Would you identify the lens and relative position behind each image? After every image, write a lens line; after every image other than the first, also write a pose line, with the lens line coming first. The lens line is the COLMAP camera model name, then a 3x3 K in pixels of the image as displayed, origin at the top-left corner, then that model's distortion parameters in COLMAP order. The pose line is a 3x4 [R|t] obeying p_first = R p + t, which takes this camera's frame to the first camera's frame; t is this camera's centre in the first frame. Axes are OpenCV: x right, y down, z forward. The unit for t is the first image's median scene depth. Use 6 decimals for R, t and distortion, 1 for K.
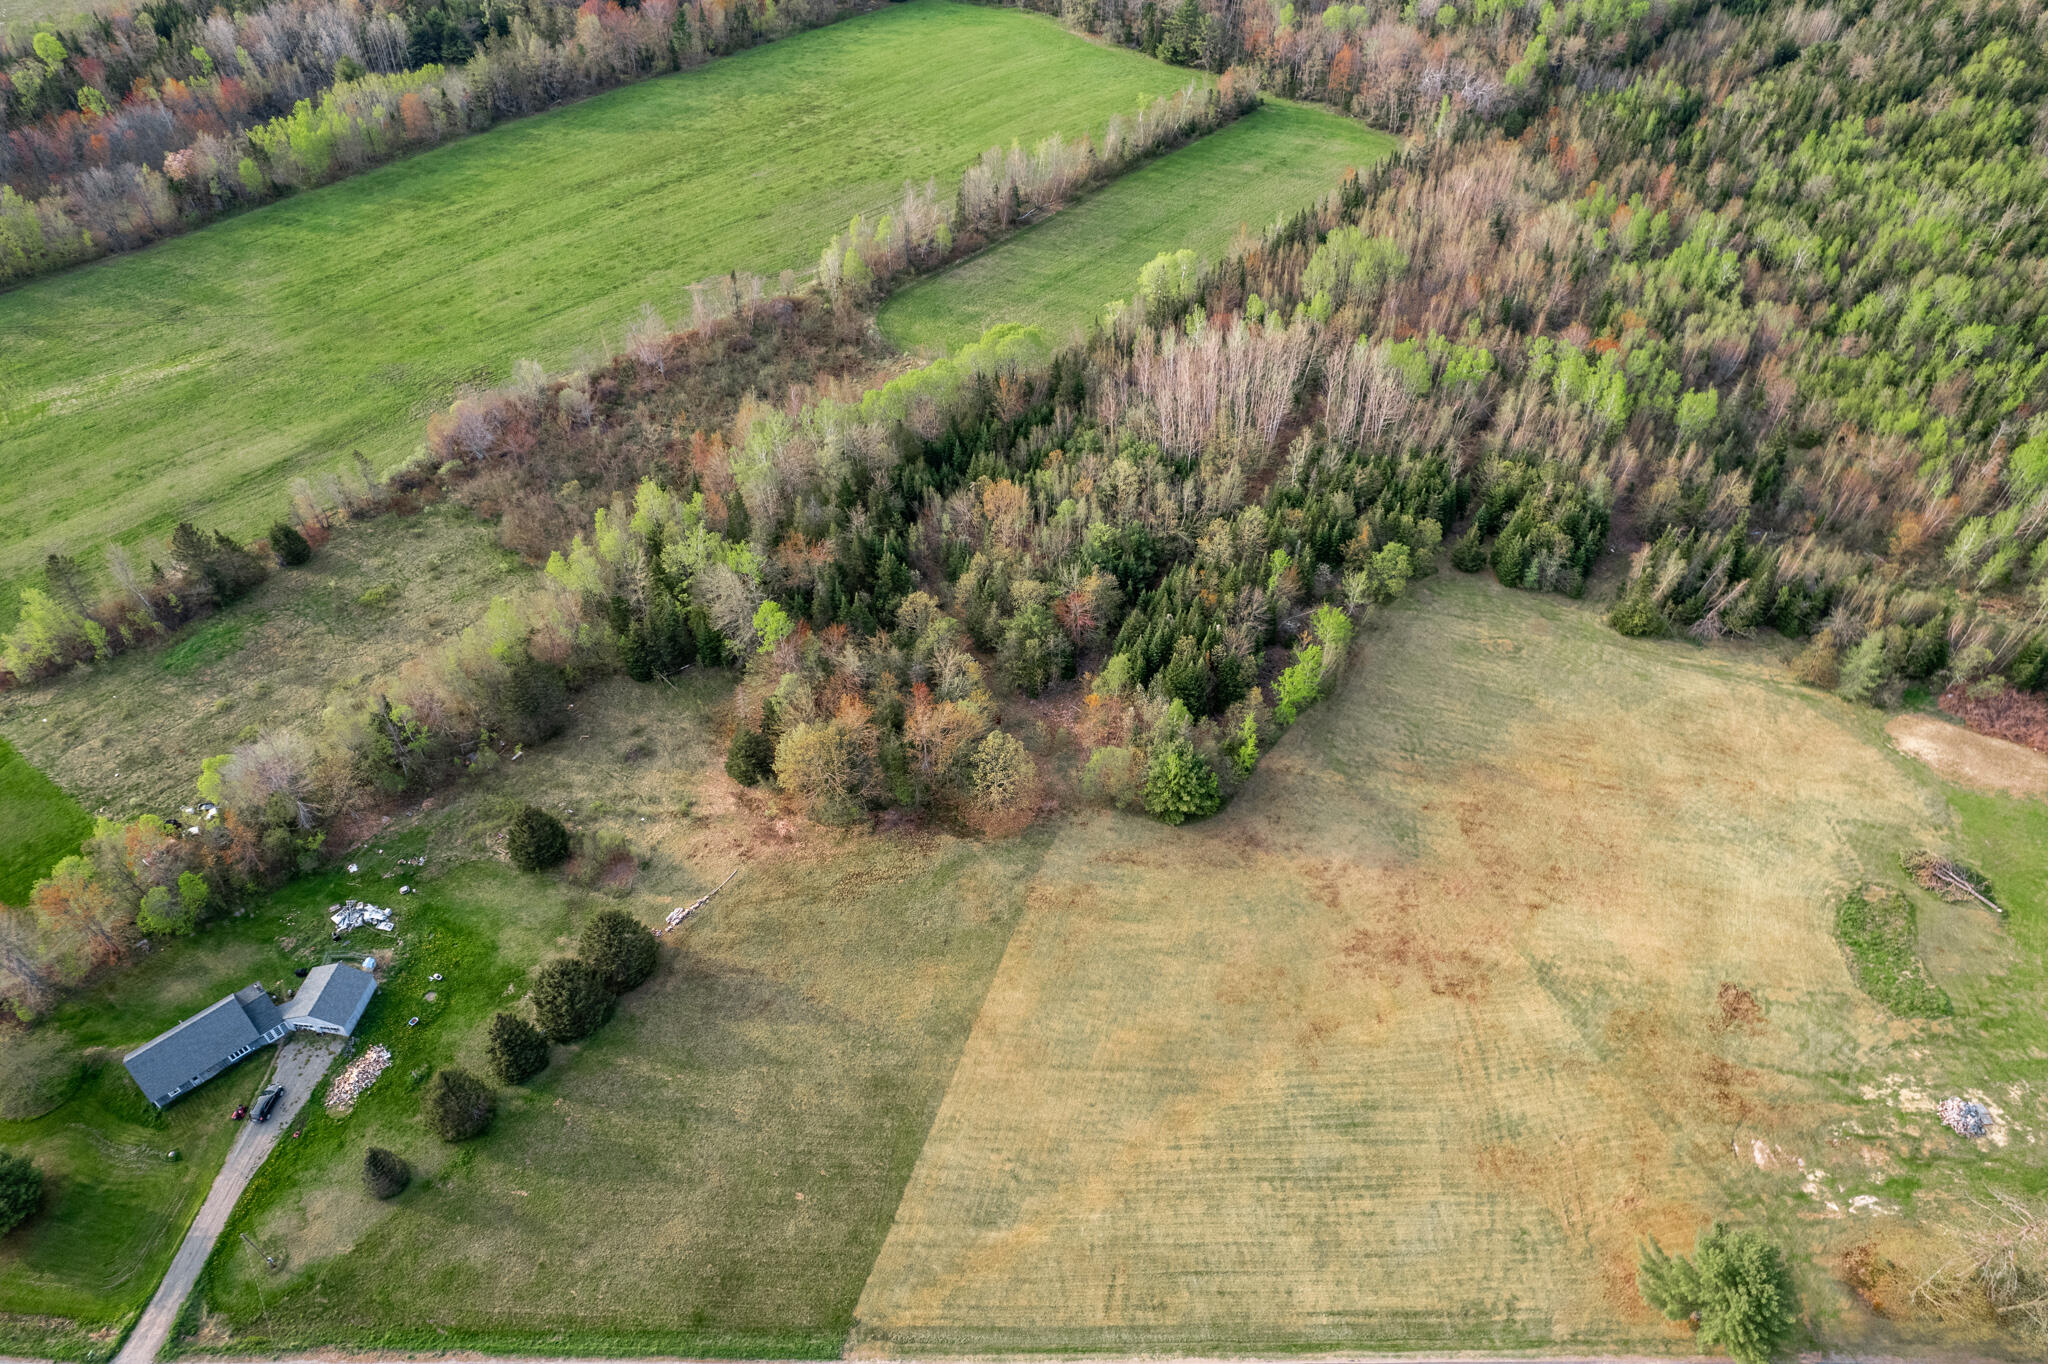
lens RADIAL K [[1340.5, 0, 1025.3], [0, 1340.5, 676.9], [0, 0, 1]] dist [-0.083161, 0.080474]
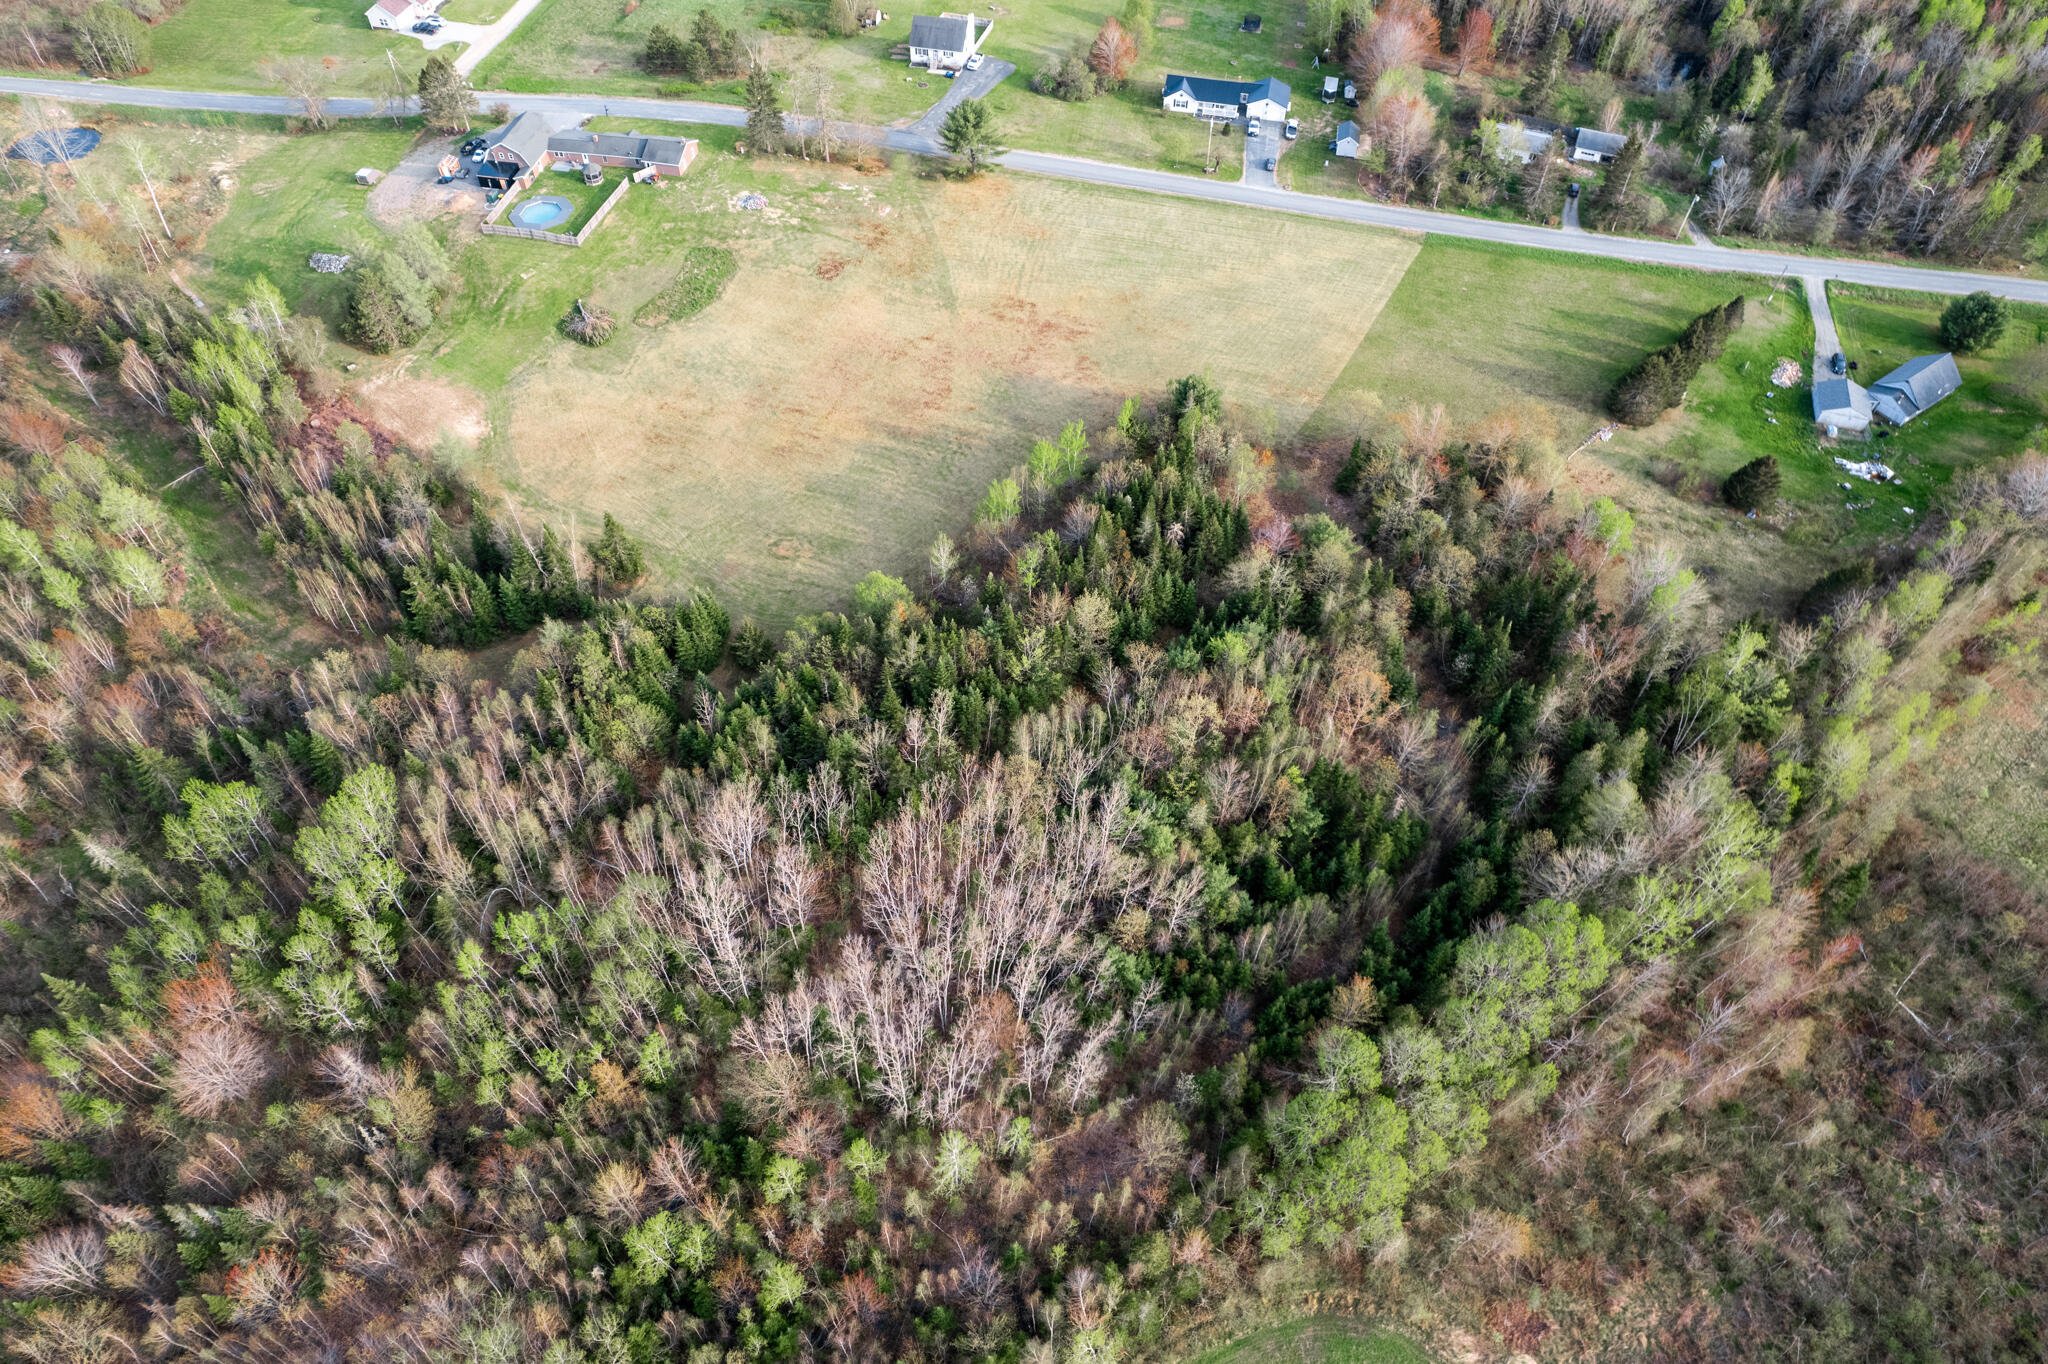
lens RADIAL K [[1355.2, 0, 1024.0], [0, 1355.2, 682.0], [0, 0, 1]] dist [-0.086127, 0.084421]
pose [[-0.986482, -0.138006, 0.088366, 0.113188], [0.096727, -0.055091, 0.993785, -0.976519], [-0.132280, 0.988898, 0.067695, 1.058806]]
